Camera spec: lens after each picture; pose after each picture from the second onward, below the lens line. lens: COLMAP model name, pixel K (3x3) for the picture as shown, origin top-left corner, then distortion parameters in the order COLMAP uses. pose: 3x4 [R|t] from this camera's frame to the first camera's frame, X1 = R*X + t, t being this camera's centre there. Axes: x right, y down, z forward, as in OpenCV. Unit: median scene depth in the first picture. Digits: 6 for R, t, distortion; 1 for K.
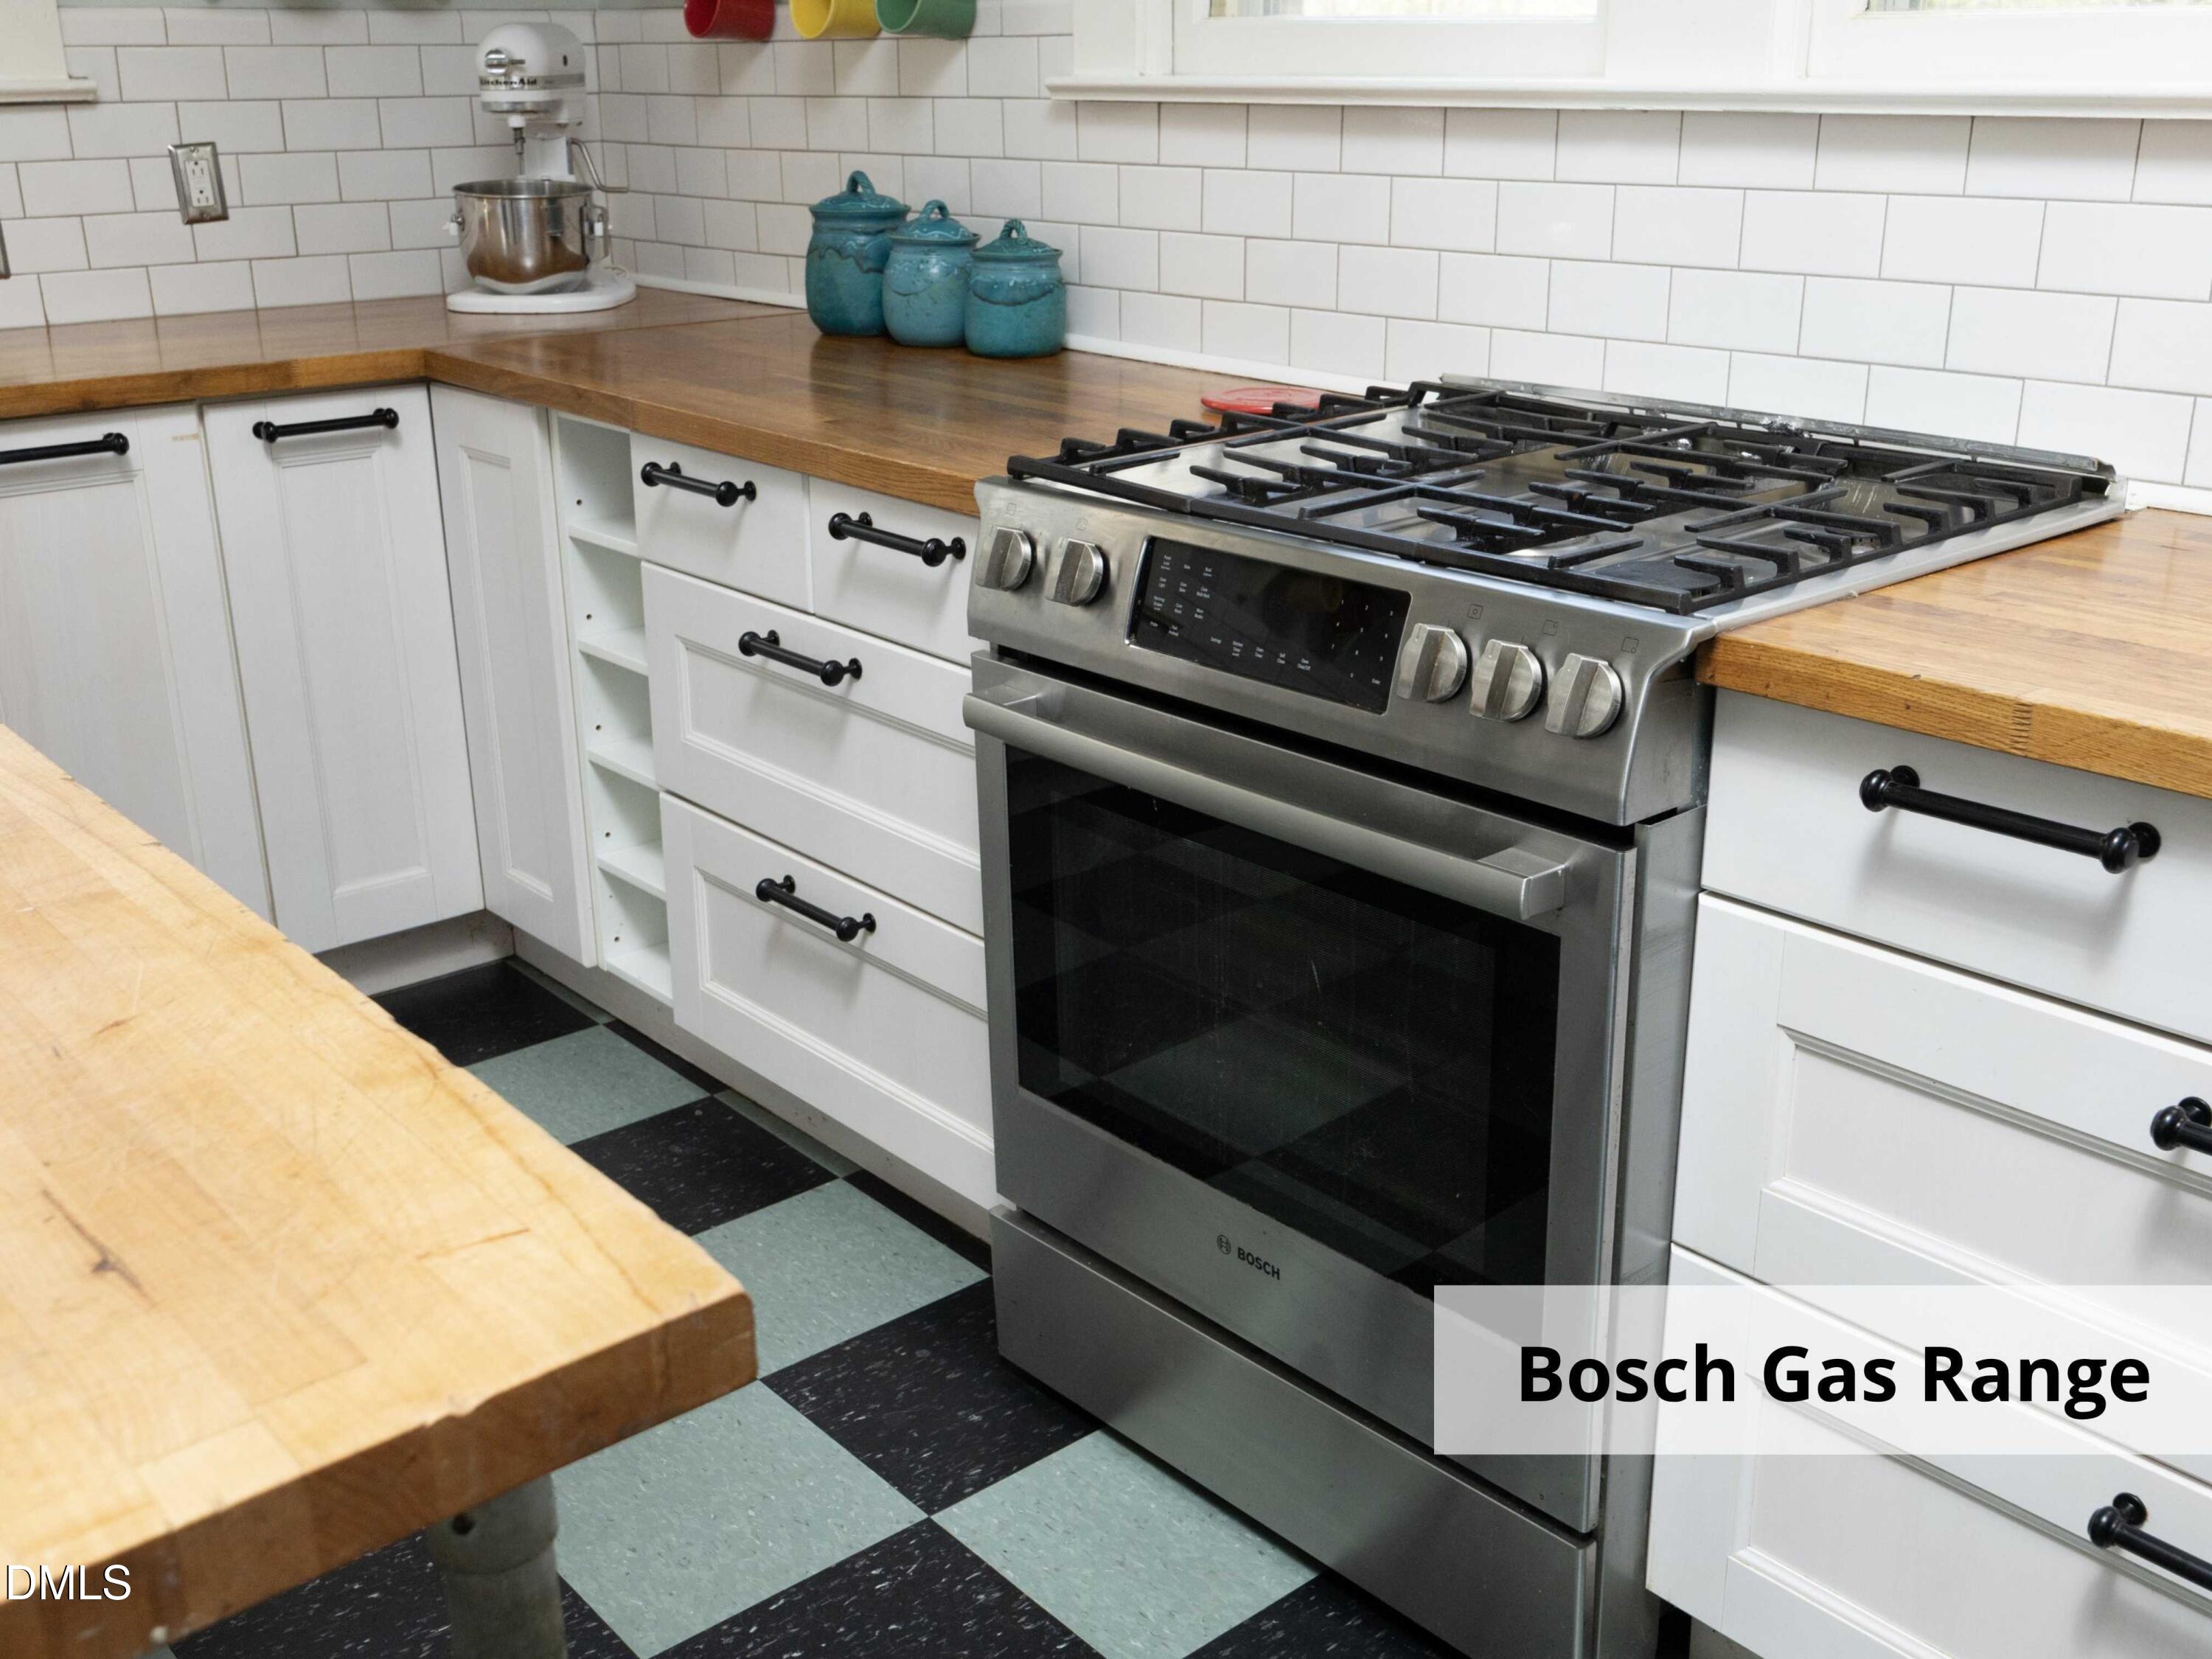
lens RADIAL K [[2213.5, 0, 1117.2], [0, 2213.5, 819.9], [0, 0, 1]] dist [-0.014335, 0.000000]
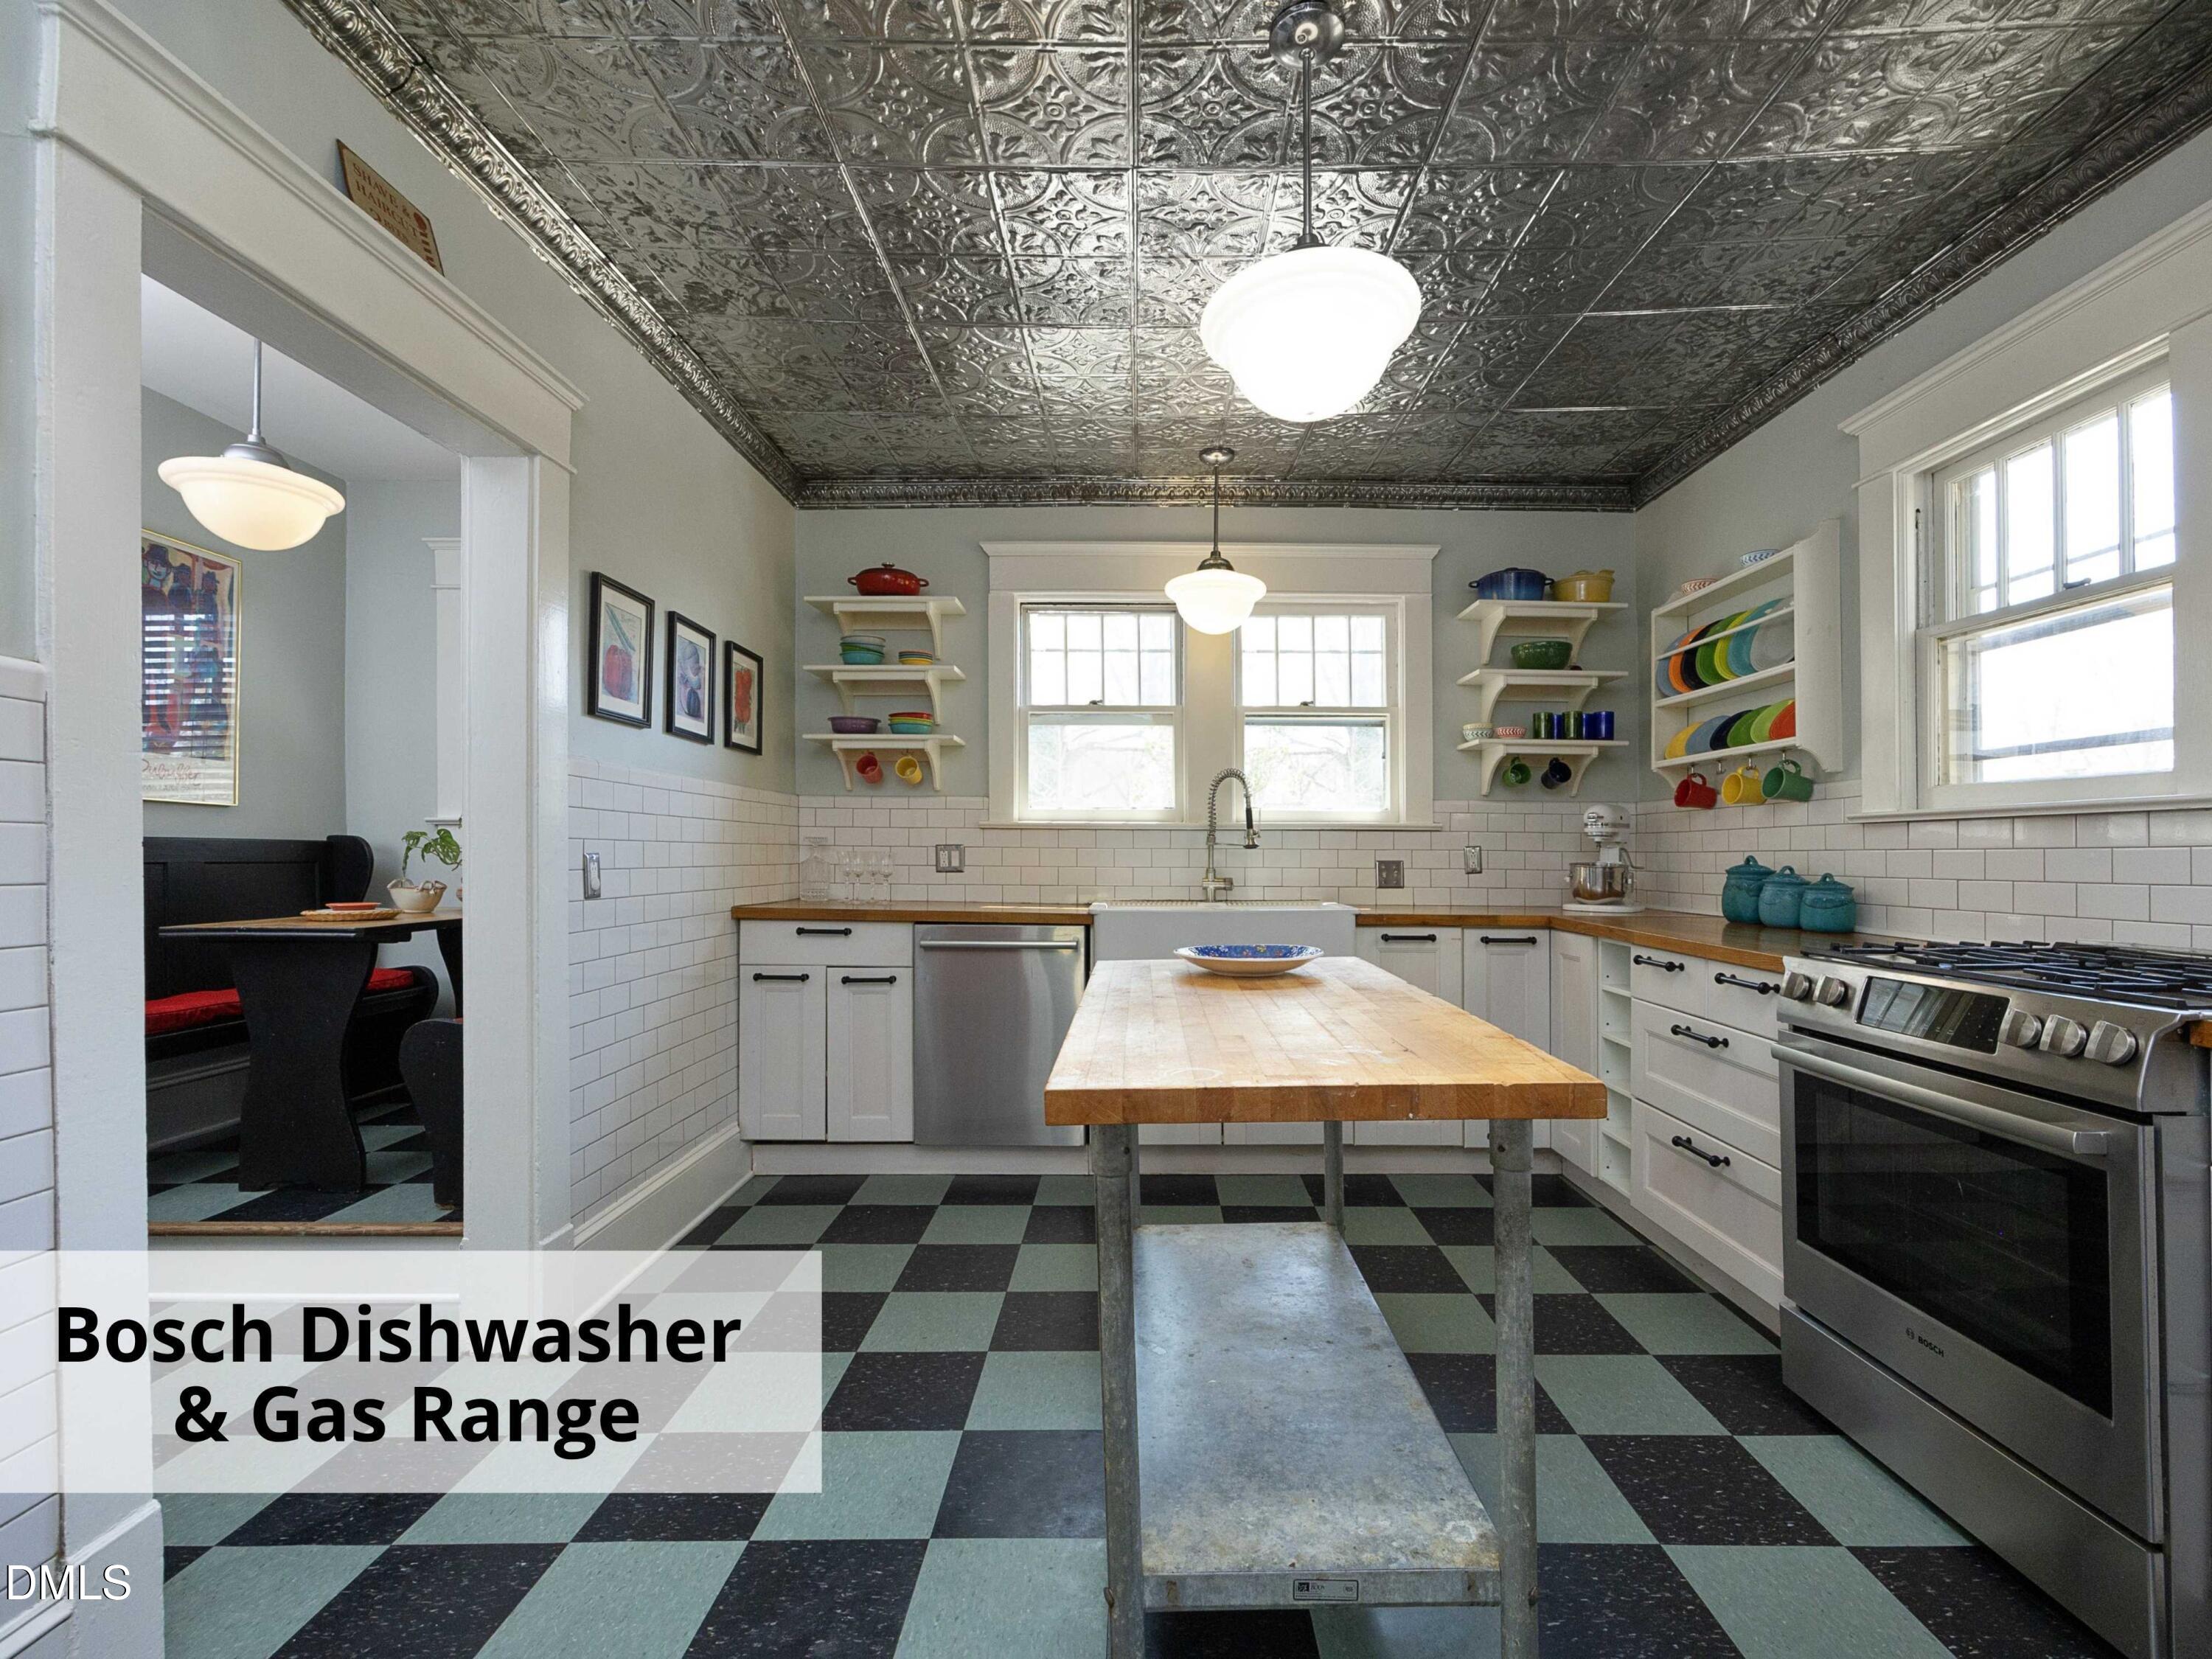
lens RADIAL K [[953.6, 0, 1139.3], [0, 953.6, 845.4], [0, 0, 1]] dist [-0.009955, 0.002281]
pose [[0.755084, 0.003625, -0.655618, 0.061568], [-0.226826, 0.939677, -0.256043, 0.115730], [0.615141, 0.342045, 0.710357, -0.136692]]
